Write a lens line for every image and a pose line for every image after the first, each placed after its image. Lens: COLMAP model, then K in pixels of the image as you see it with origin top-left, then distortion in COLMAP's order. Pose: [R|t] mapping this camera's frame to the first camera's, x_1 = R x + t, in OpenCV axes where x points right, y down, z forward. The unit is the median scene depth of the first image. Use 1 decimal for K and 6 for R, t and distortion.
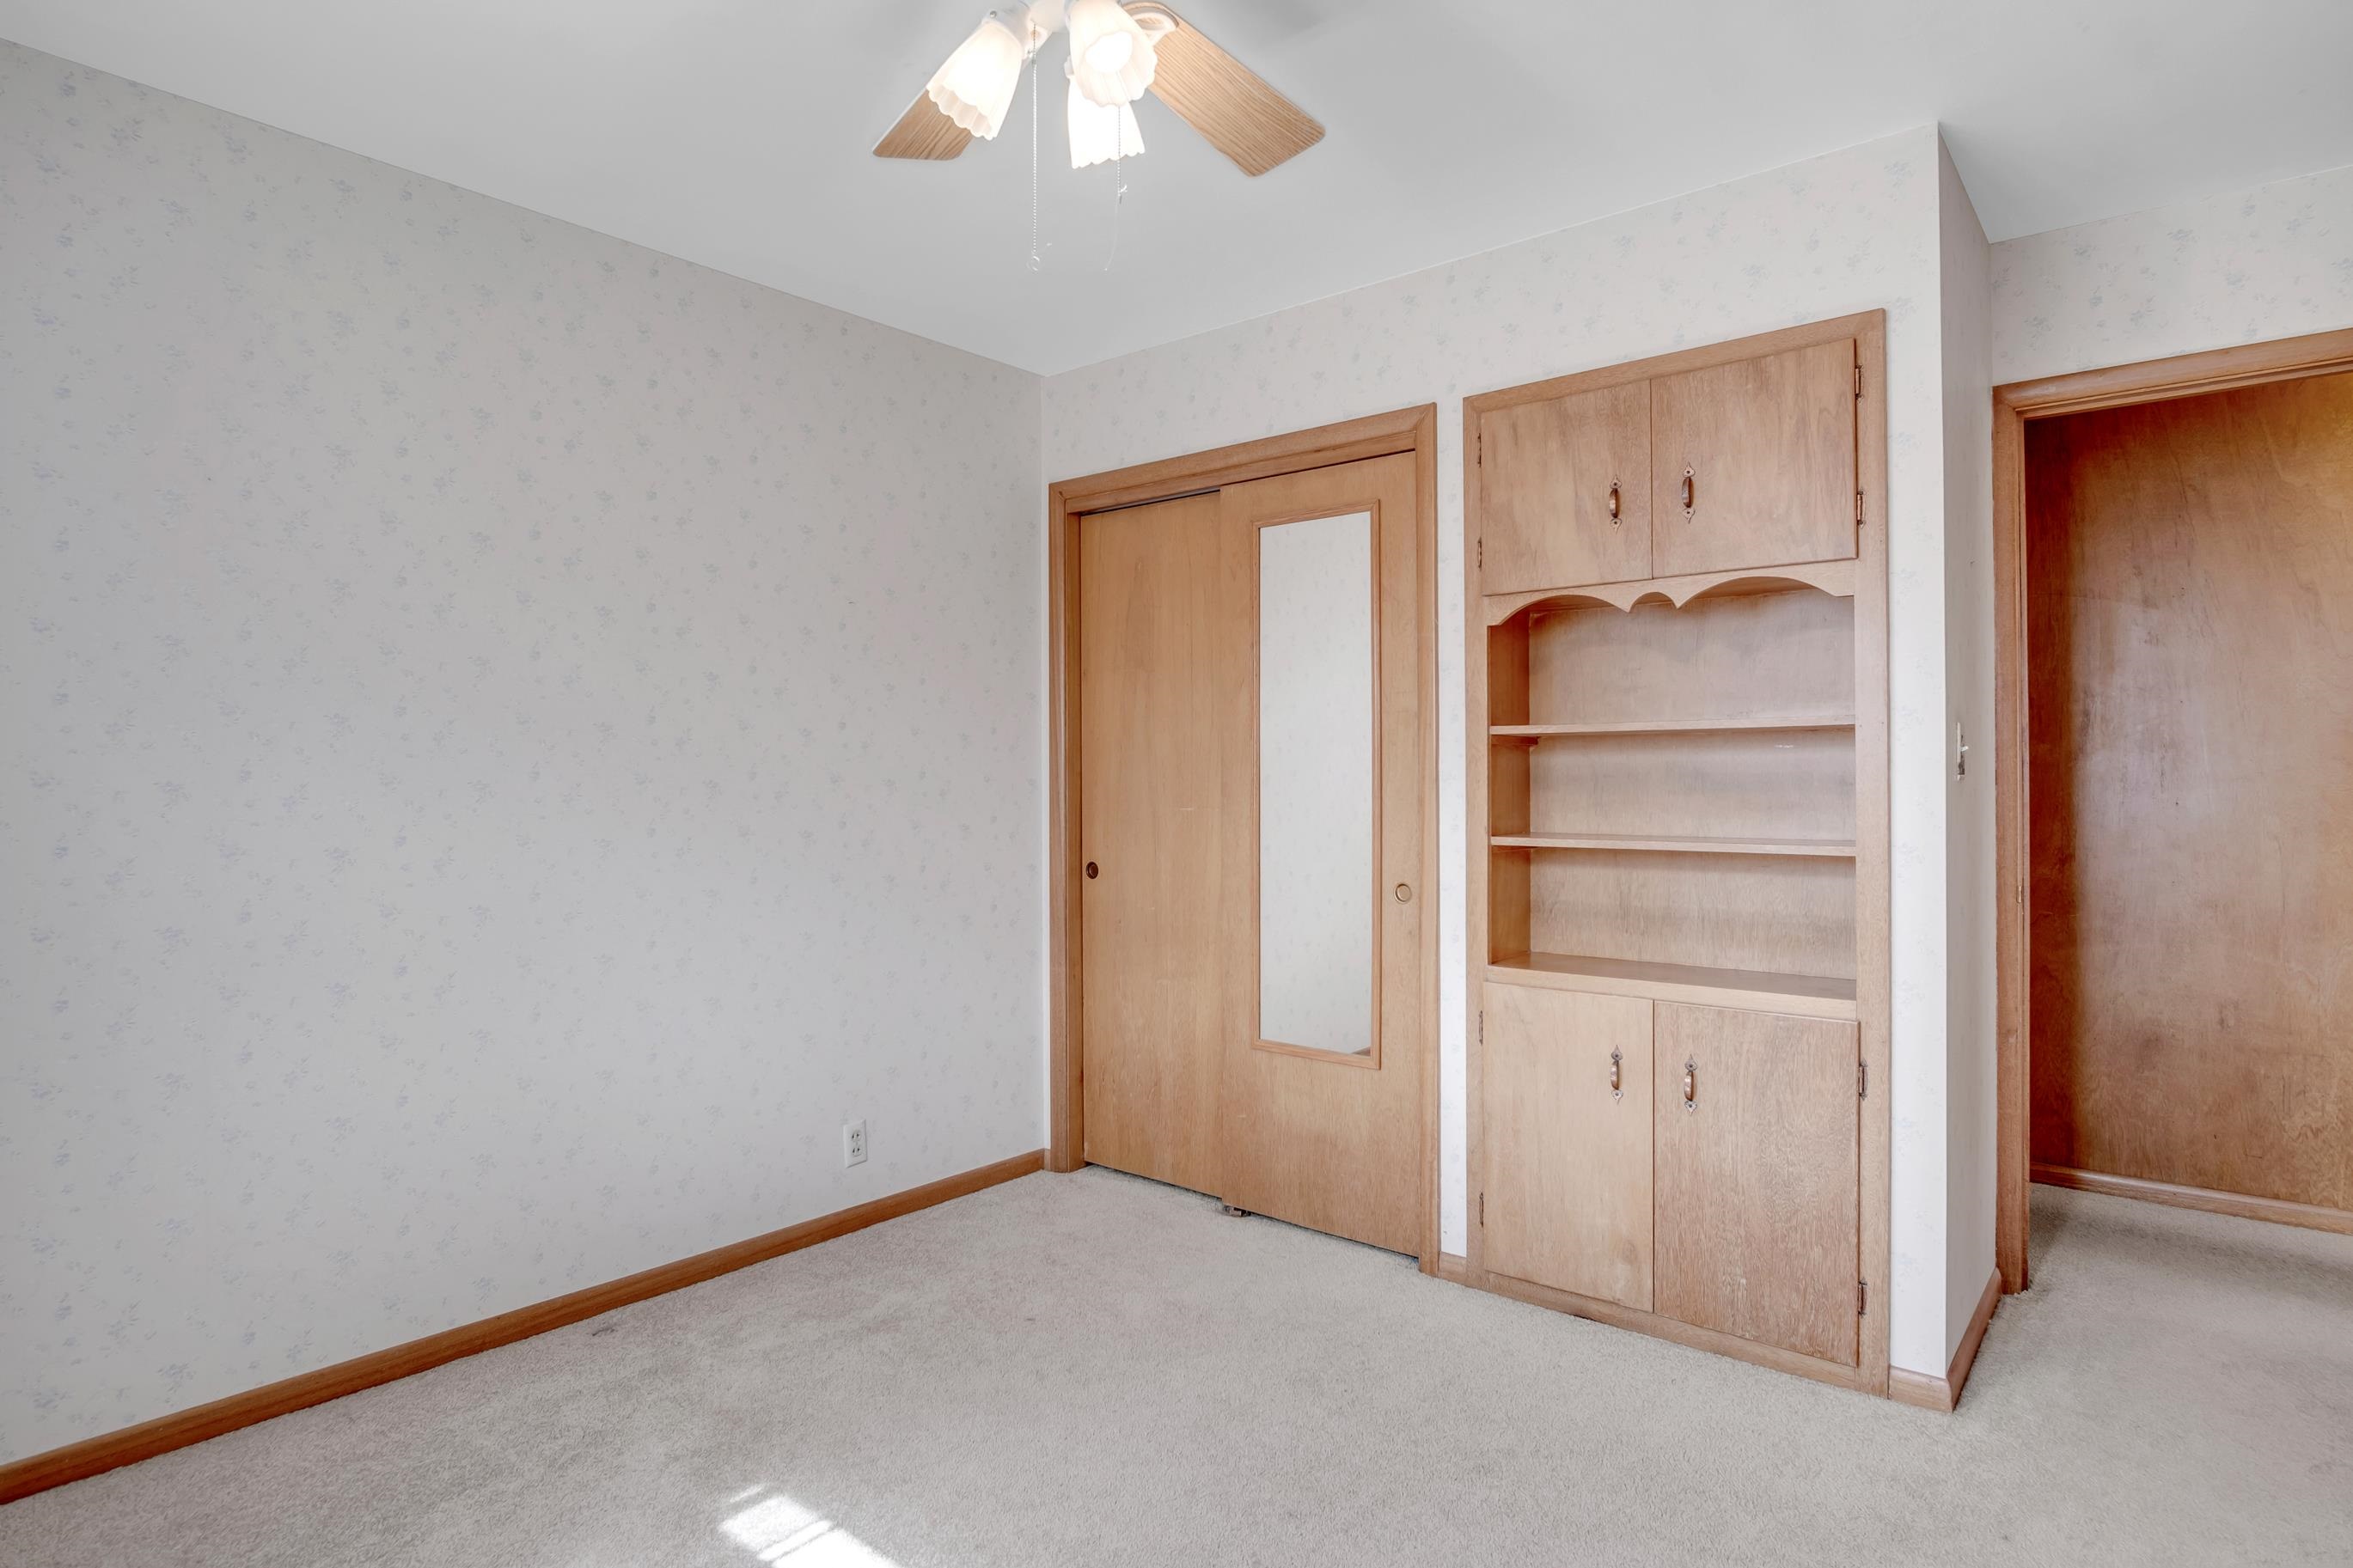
lens RADIAL K [[1279.8, 0, 1172.7], [0, 1279.8, 789.4], [0, 0, 1]] dist [-0.030288, 0.005734]
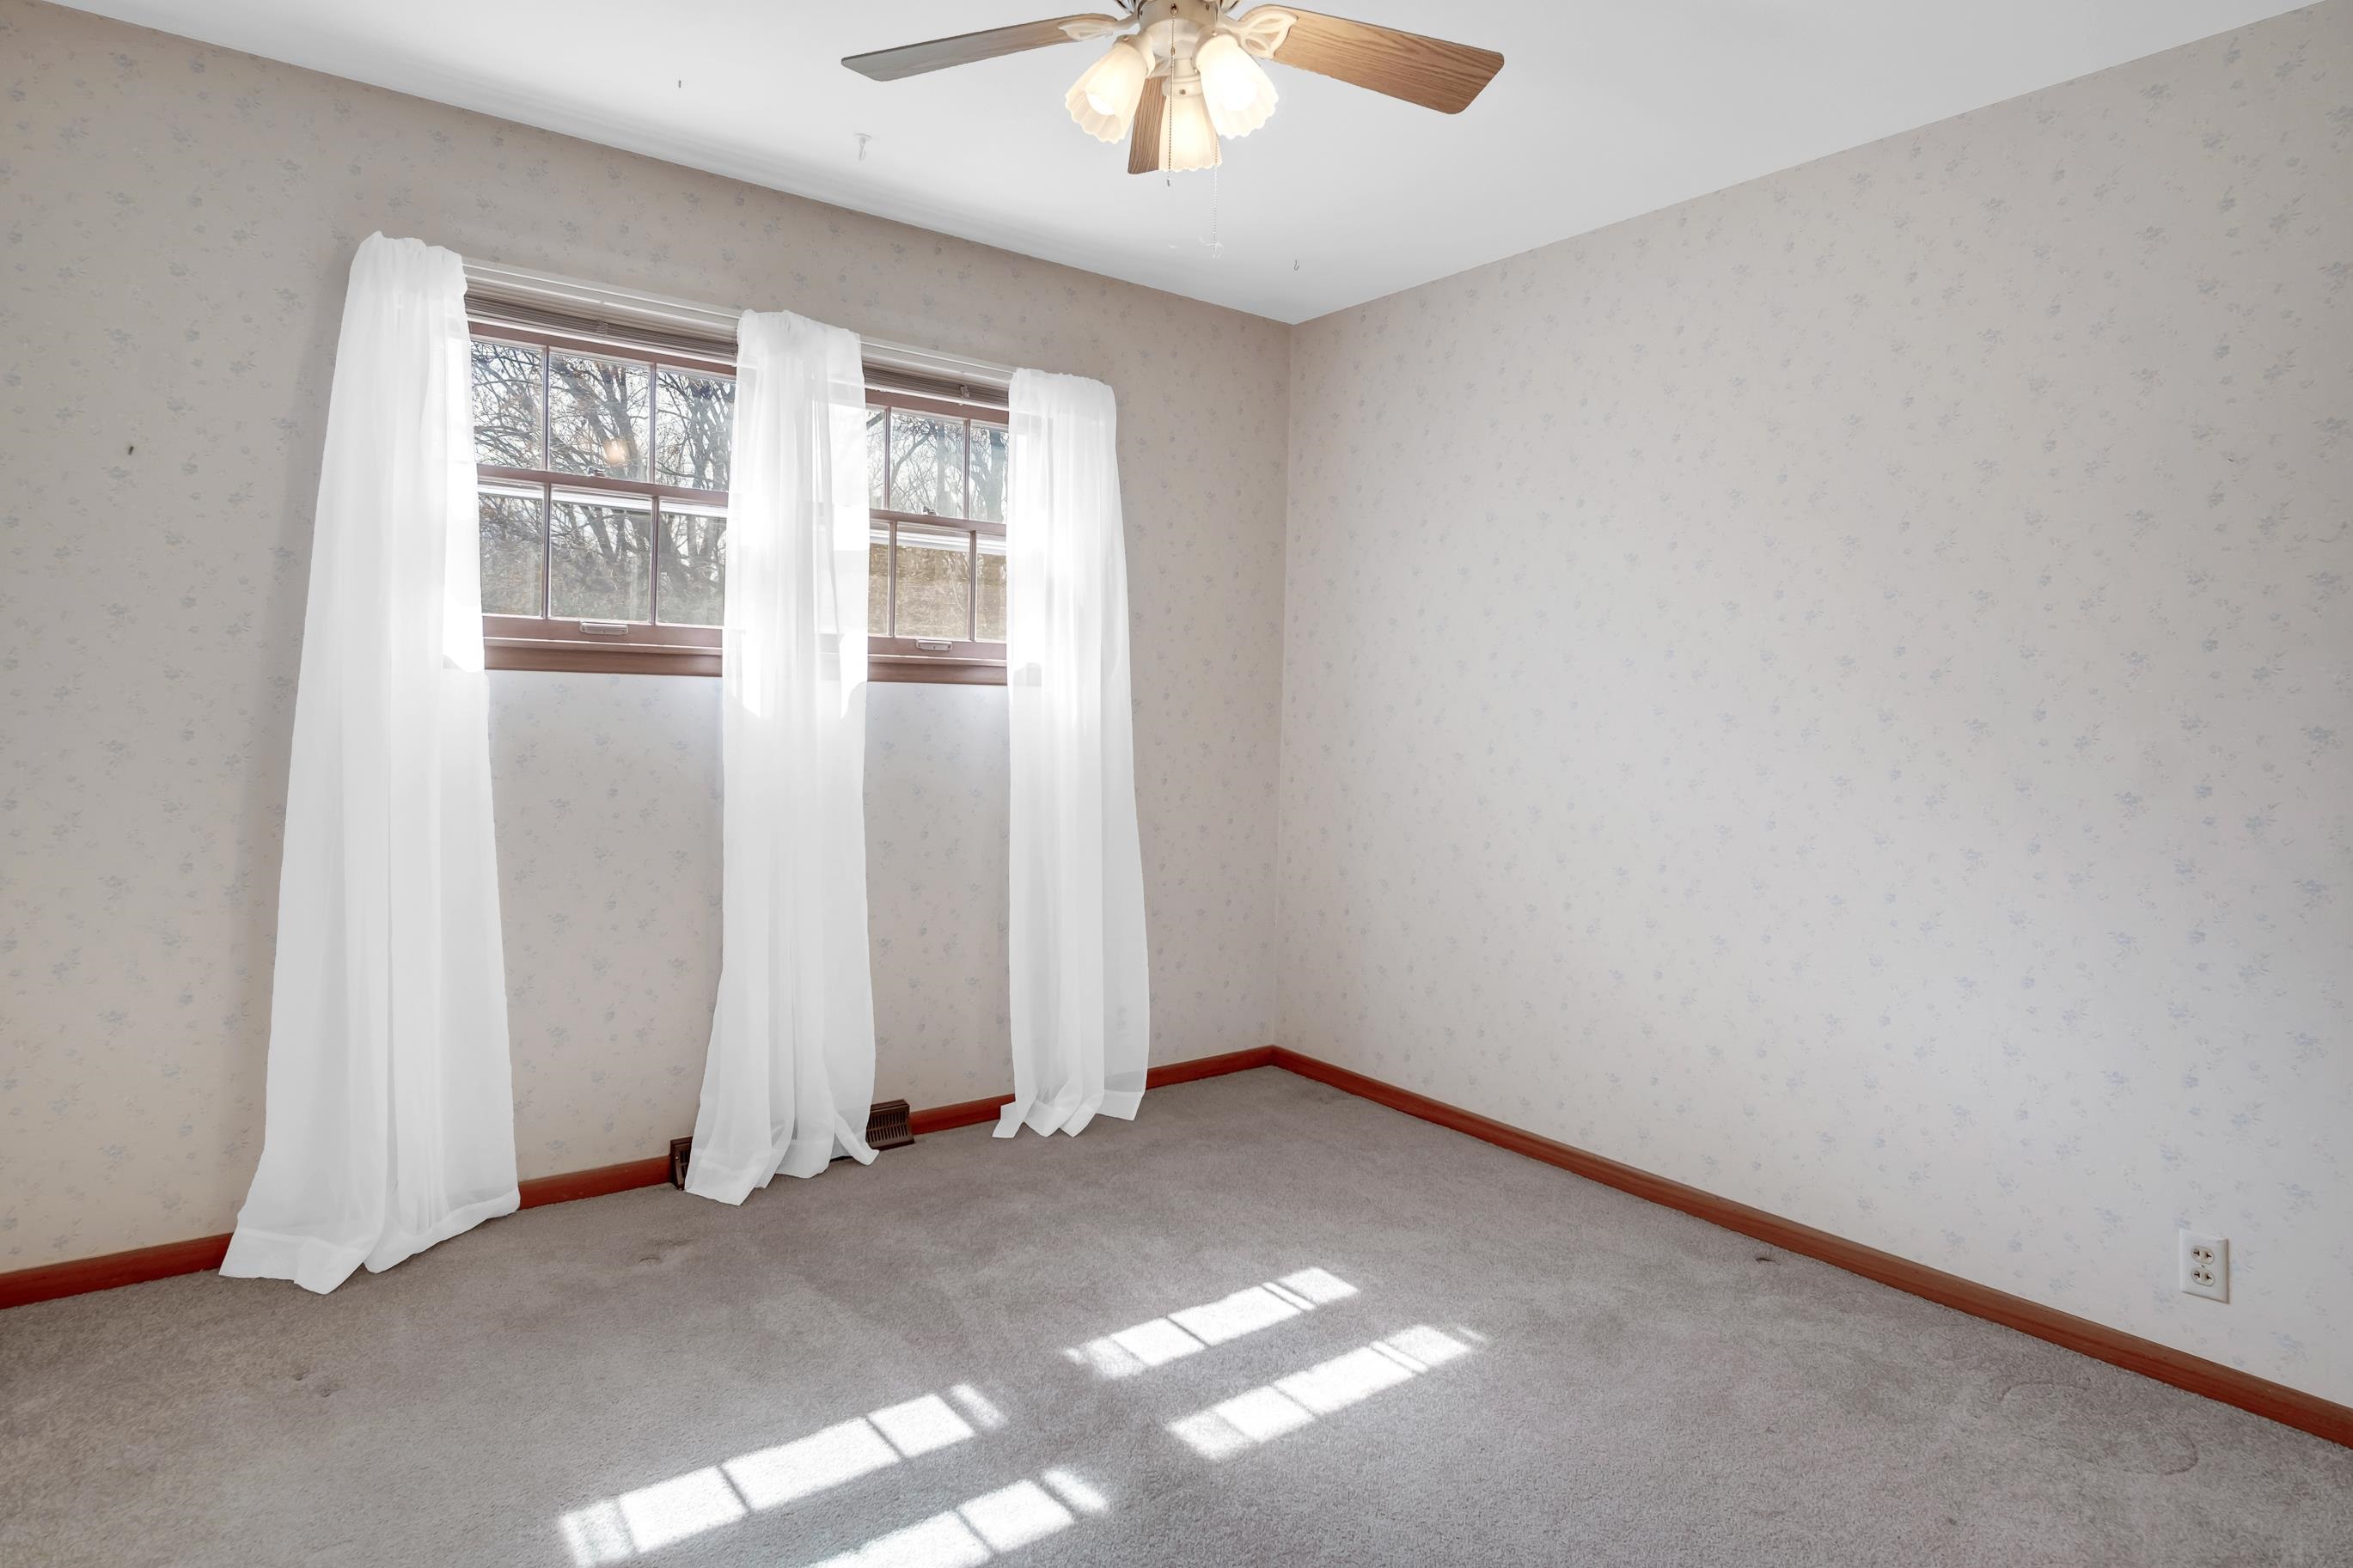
lens RADIAL K [[1279.8, 0, 1167.0], [0, 1279.8, 760.1], [0, 0, 1]] dist [-0.030288, 0.005734]
pose [[-0.233138, 0.043424, -0.971474, 0.620010], [-0.030110, 0.998201, 0.051845, -0.009101], [0.971977, 0.041339, -0.231411, 0.739575]]
